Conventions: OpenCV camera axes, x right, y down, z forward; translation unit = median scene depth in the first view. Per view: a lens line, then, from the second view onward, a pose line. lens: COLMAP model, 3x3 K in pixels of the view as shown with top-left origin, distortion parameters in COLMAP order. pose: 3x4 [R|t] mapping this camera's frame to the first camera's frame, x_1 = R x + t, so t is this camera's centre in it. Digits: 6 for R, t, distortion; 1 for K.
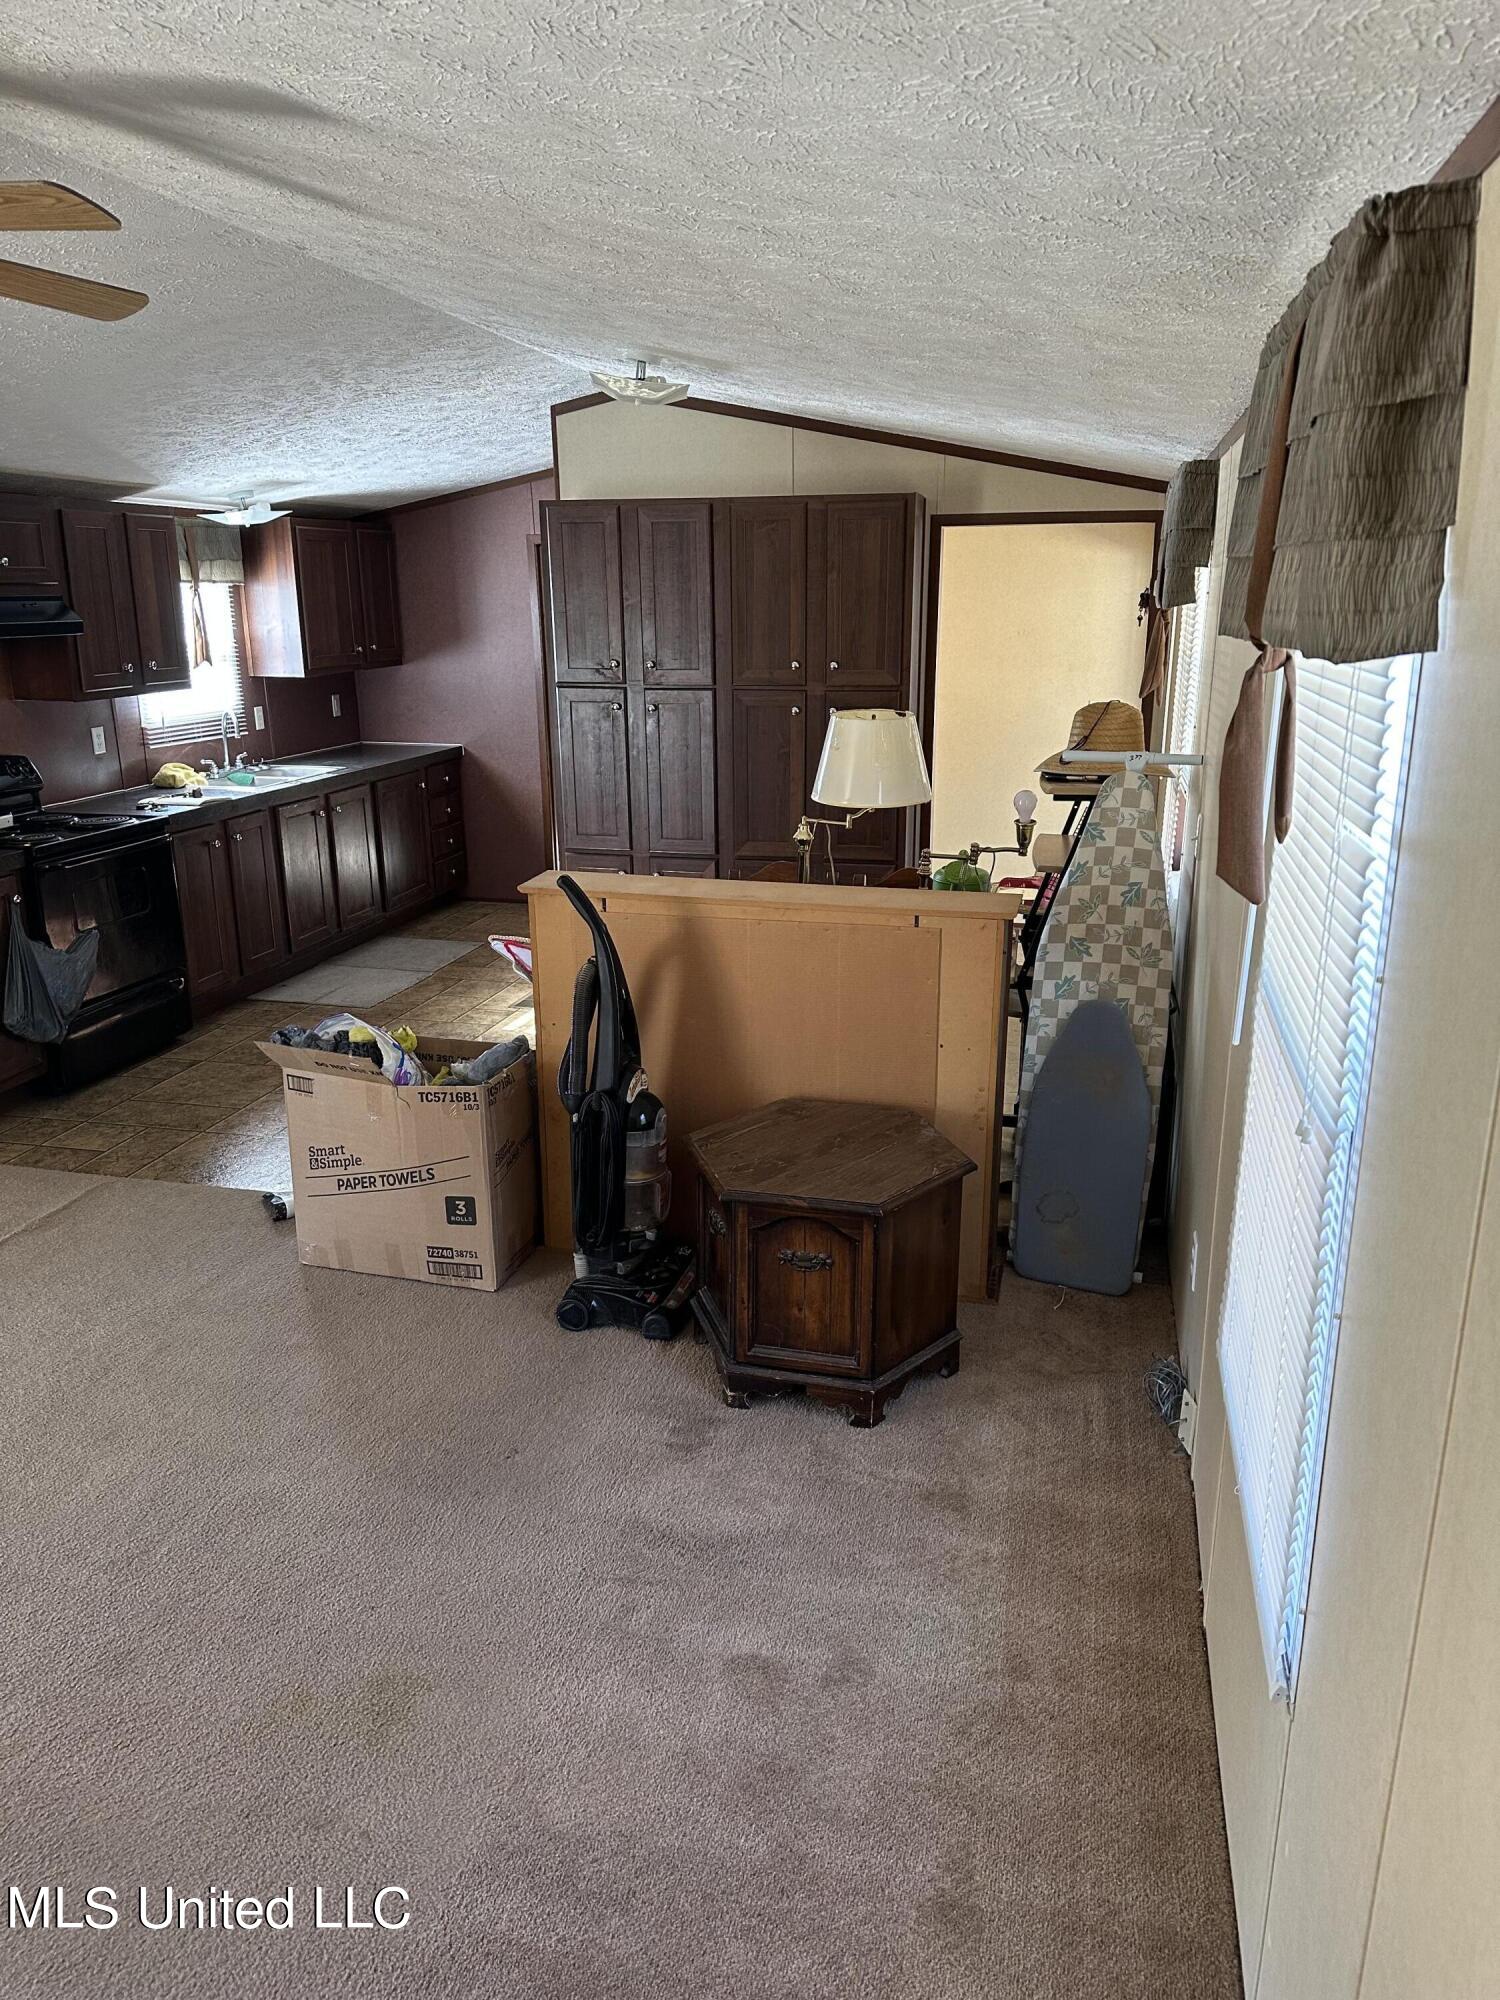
lens RADIAL K [[1402.6, 0, 759.3], [0, 1402.6, 993.6], [0, 0, 1]] dist [0.159540, -0.246583]
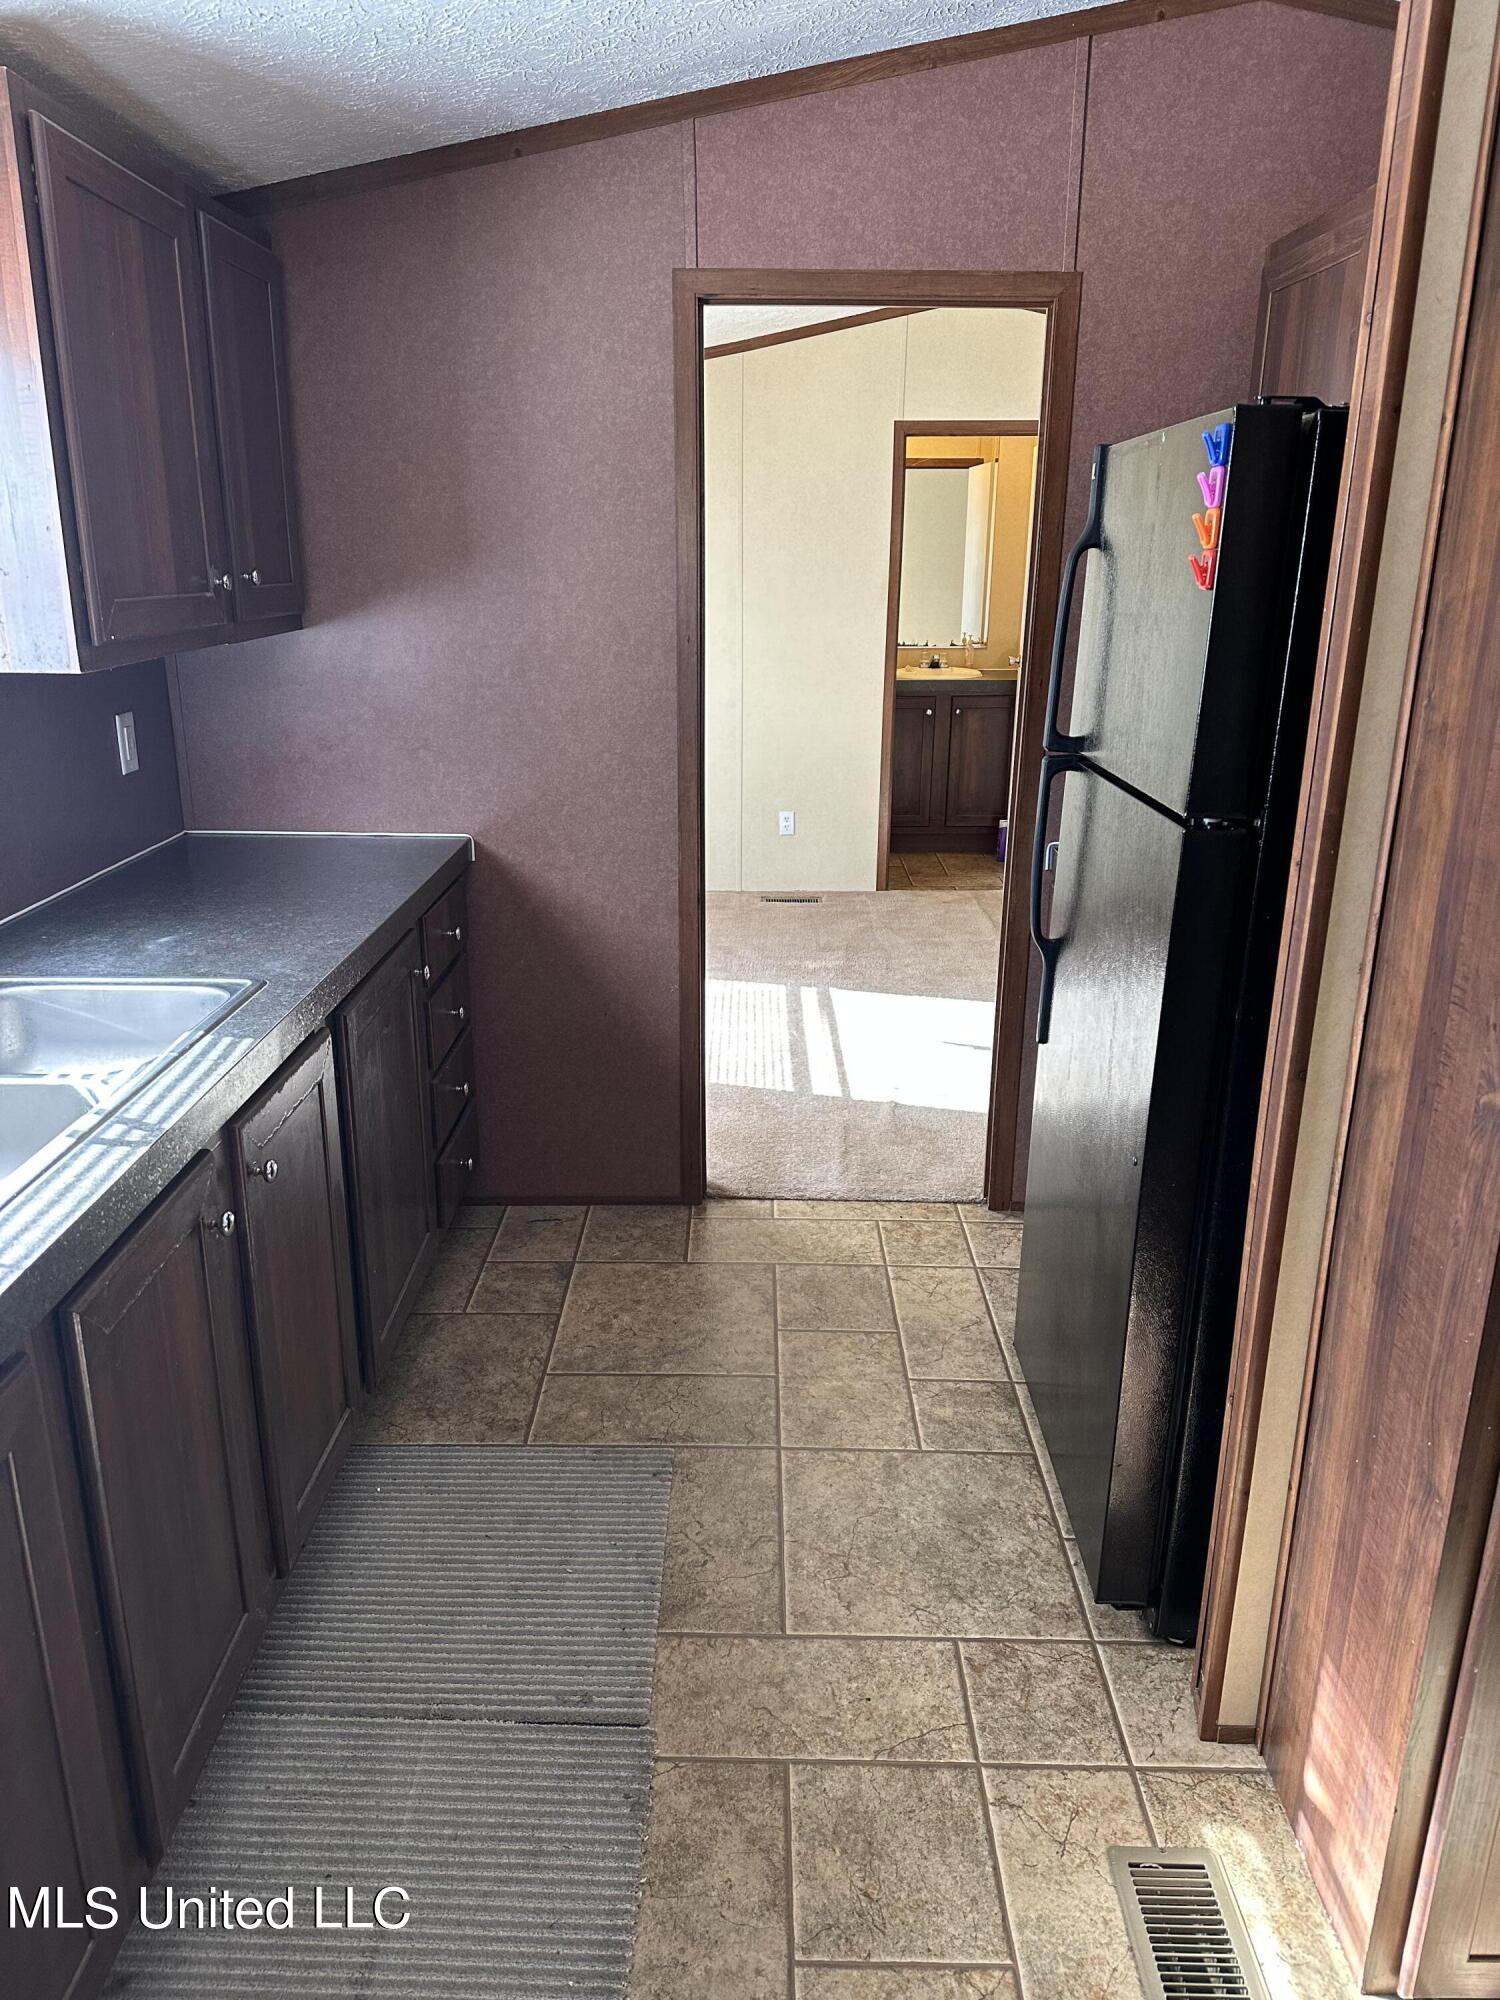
lens RADIAL K [[1397.5, 0, 741.6], [0, 1397.5, 1004.2], [0, 0, 1]] dist [0.106204, -0.167898]
pose [[0.975258, -0.054084, 0.214351, -0.350889], [0.048160, 0.998302, 0.032770, -0.218320], [-0.215759, -0.021636, 0.976207, 0.957789]]
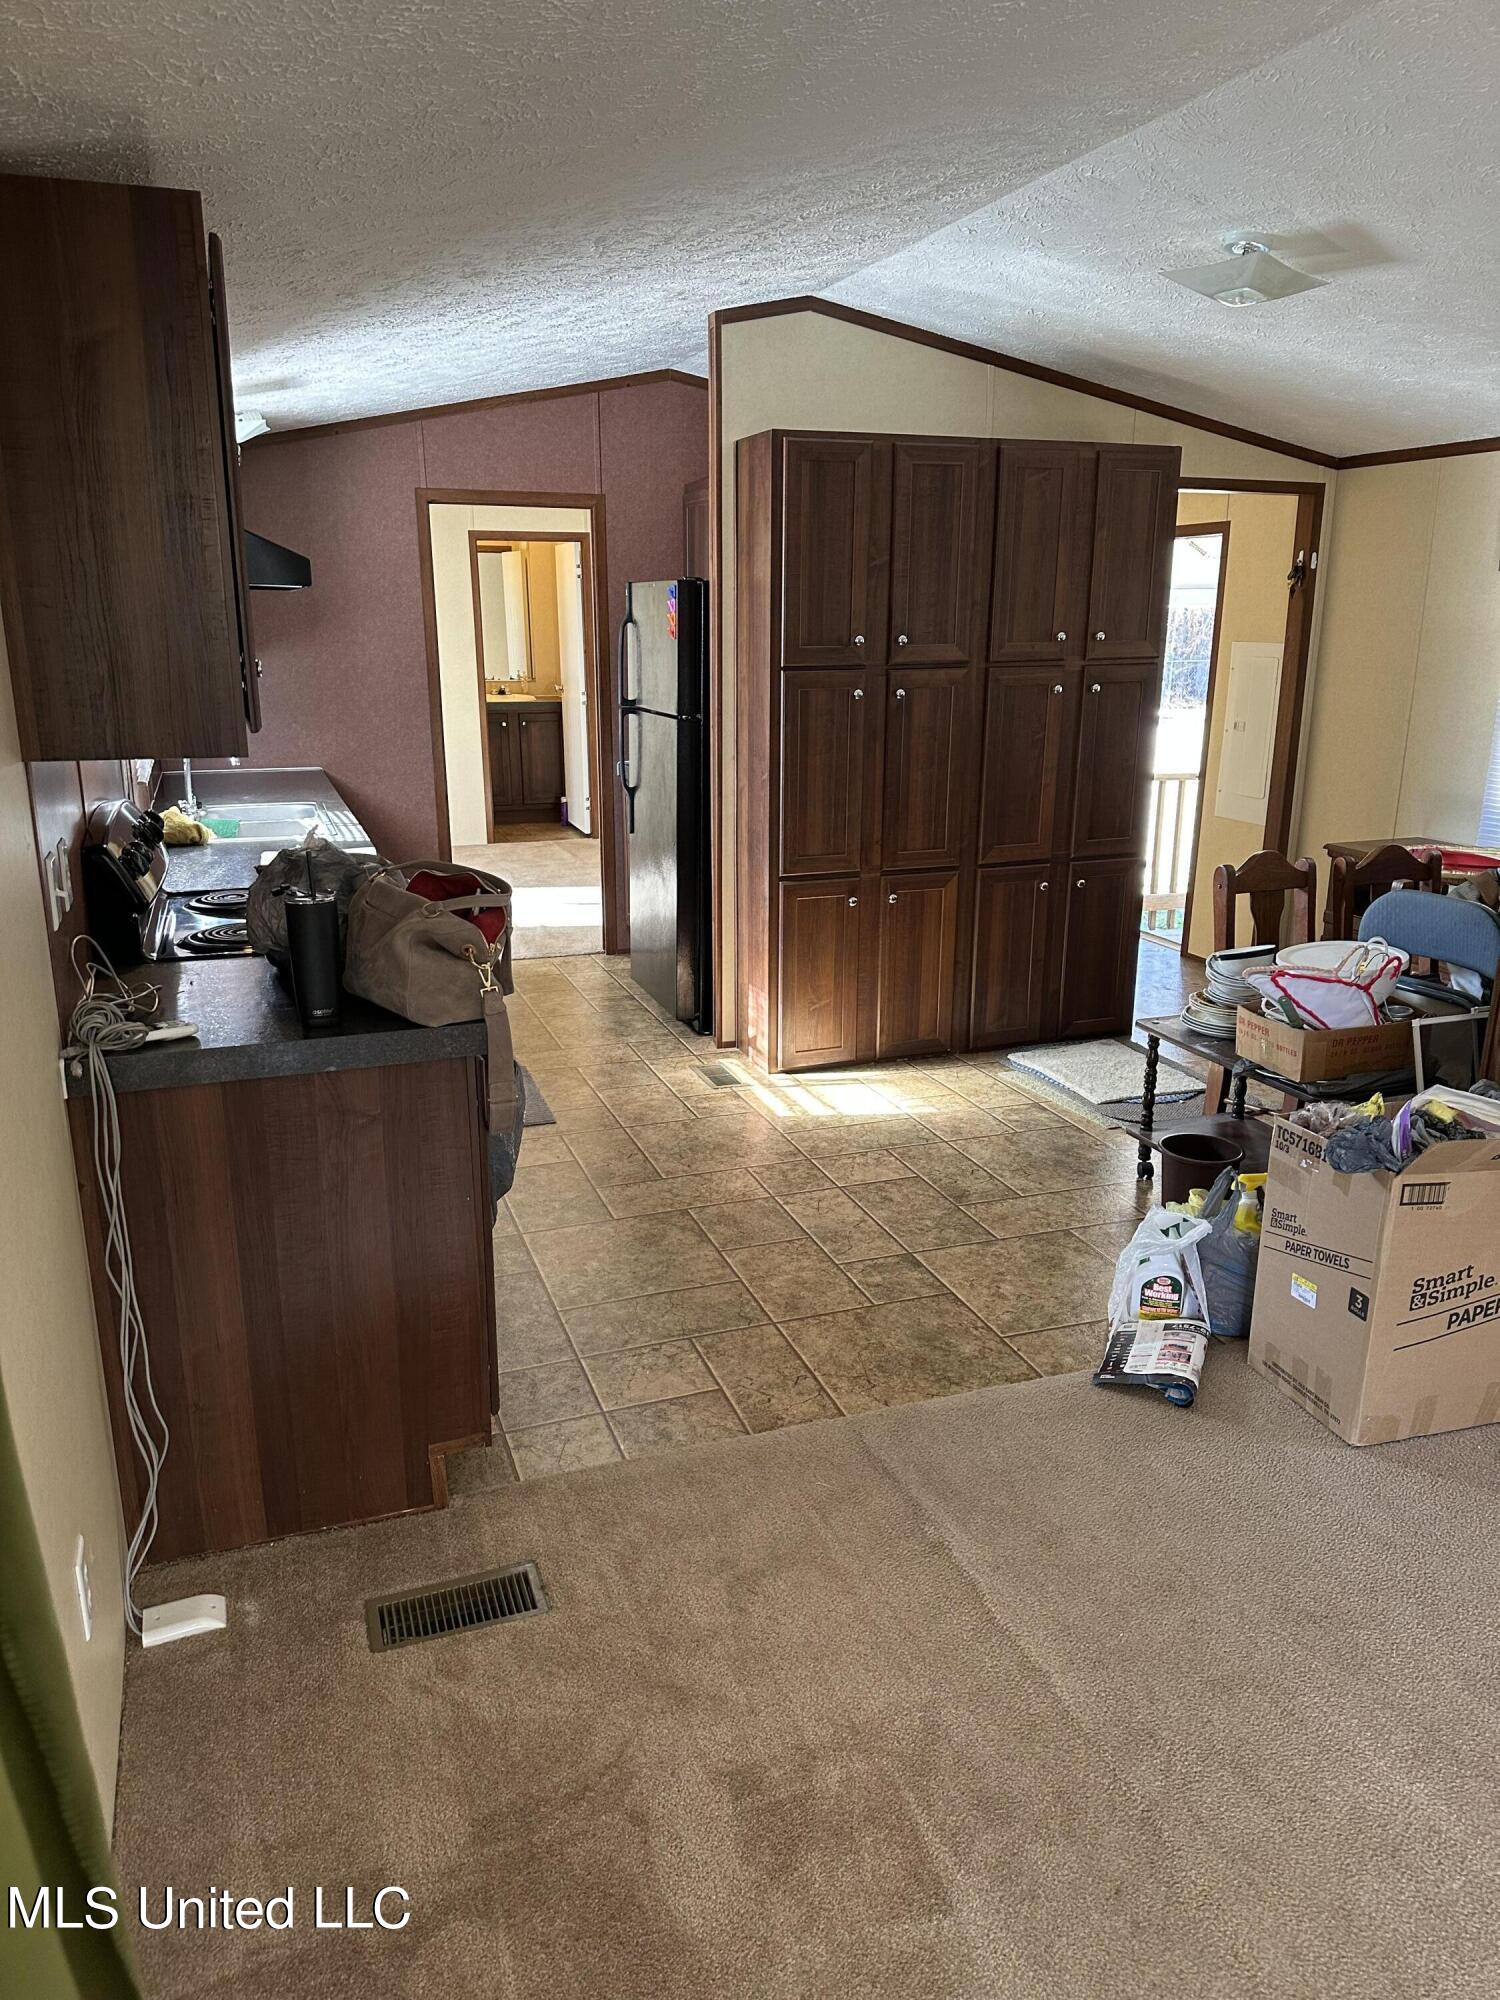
lens RADIAL K [[1395.7, 0, 756.3], [0, 1395.7, 1014.0], [0, 0, 1]] dist [0.108828, -0.178779]
pose [[0.835762, -0.142697, 0.530226, -0.678594], [0.143922, 0.988810, 0.039259, -0.070235], [-0.529895, 0.043500, 0.846947, 0.410419]]
